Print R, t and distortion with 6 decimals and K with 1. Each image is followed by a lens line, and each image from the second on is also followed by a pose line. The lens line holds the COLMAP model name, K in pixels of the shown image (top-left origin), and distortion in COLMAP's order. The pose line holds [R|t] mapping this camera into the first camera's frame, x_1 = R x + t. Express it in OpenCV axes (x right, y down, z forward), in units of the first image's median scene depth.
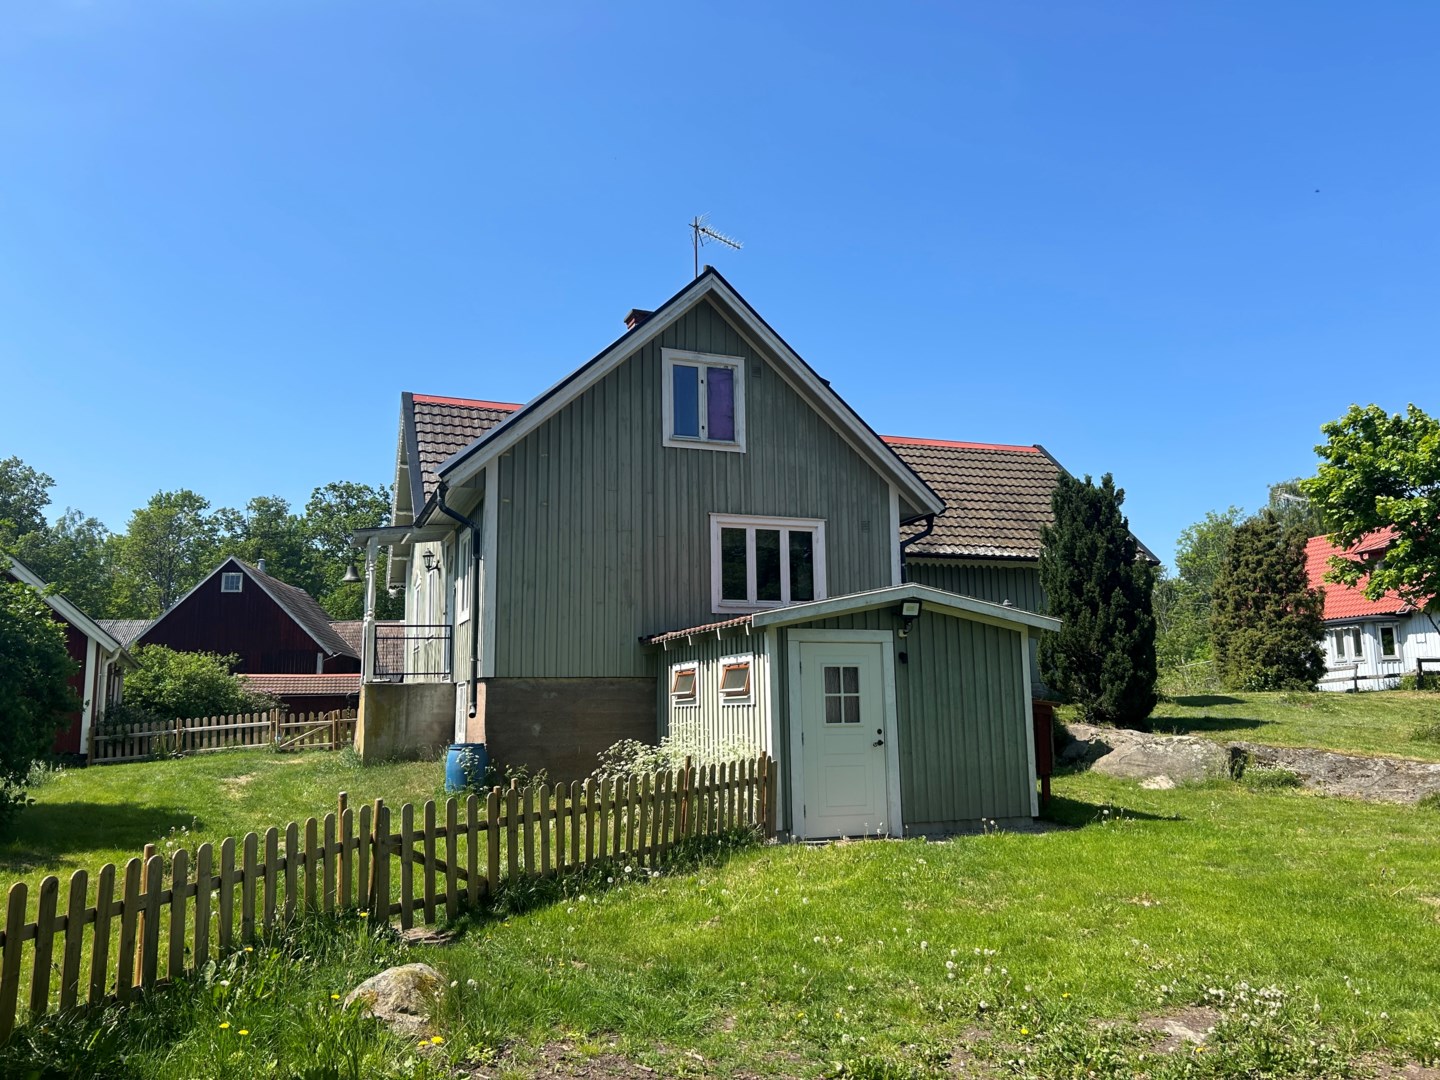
lens RADIAL K [[1115.4, 0, 722.1], [0, 1115.4, 523.9], [0, 0, 1]] dist [-0.001647, 0.001873]
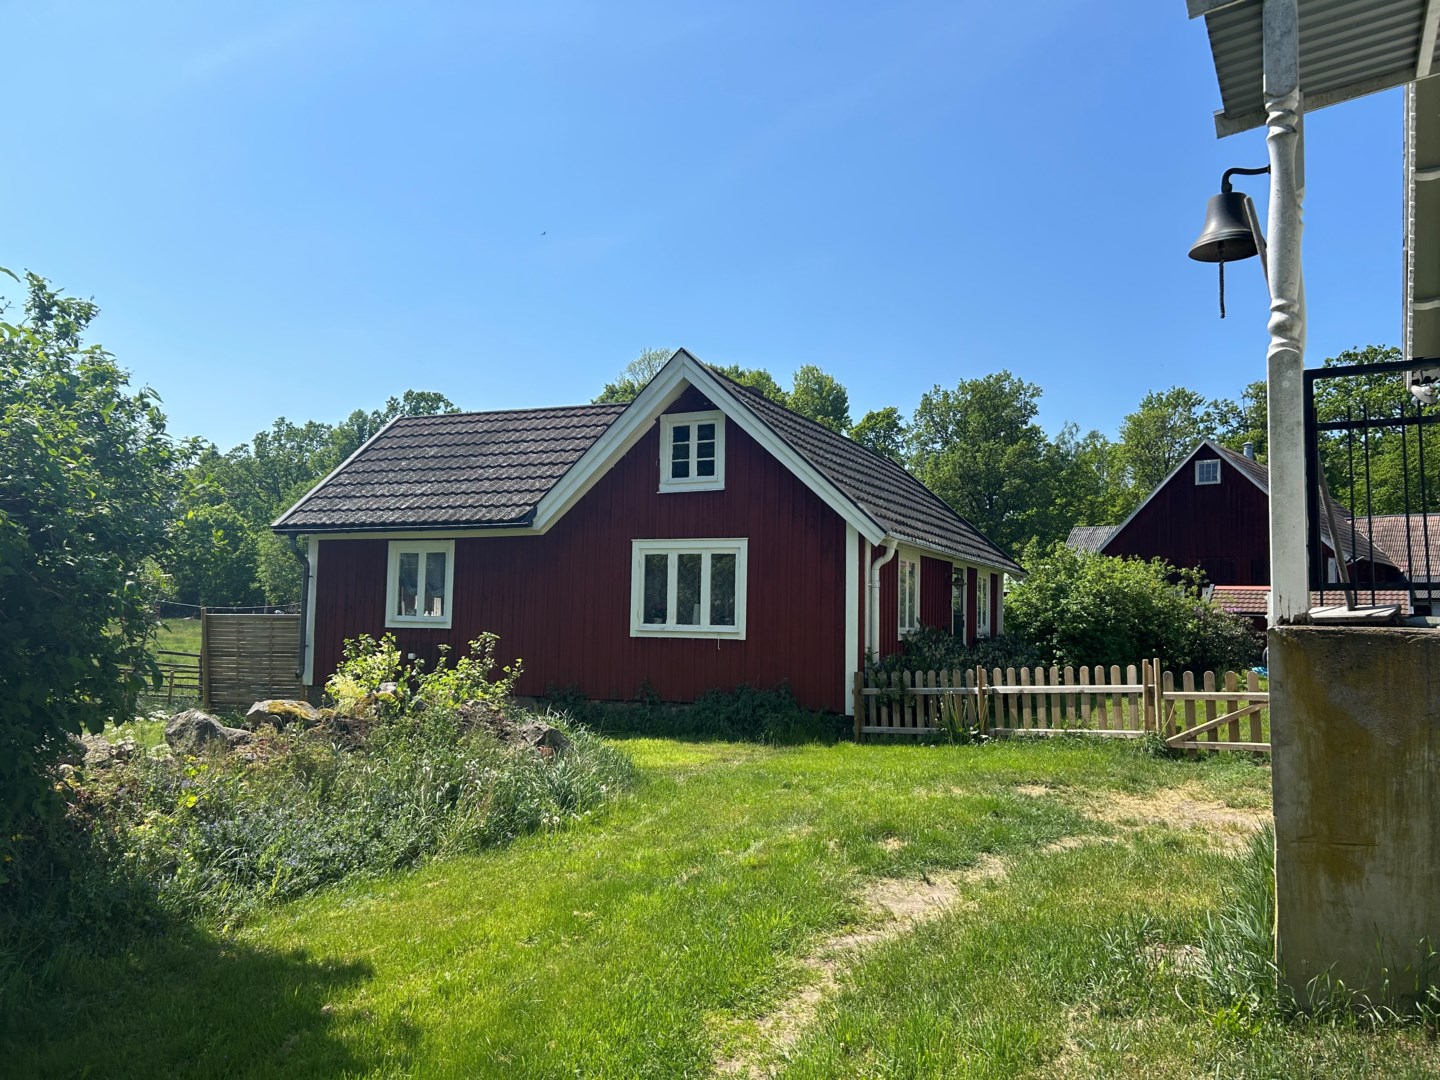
lens RADIAL K [[1115.4, 0, 722.1], [0, 1115.4, 523.9], [0, 0, 1]] dist [-0.001647, 0.001873]
pose [[0.650498, -0.033573, -0.758766, -0.122099], [0.092040, 0.995144, 0.034875, 0.057954], [0.753911, -0.092522, 0.650429, 0.427115]]
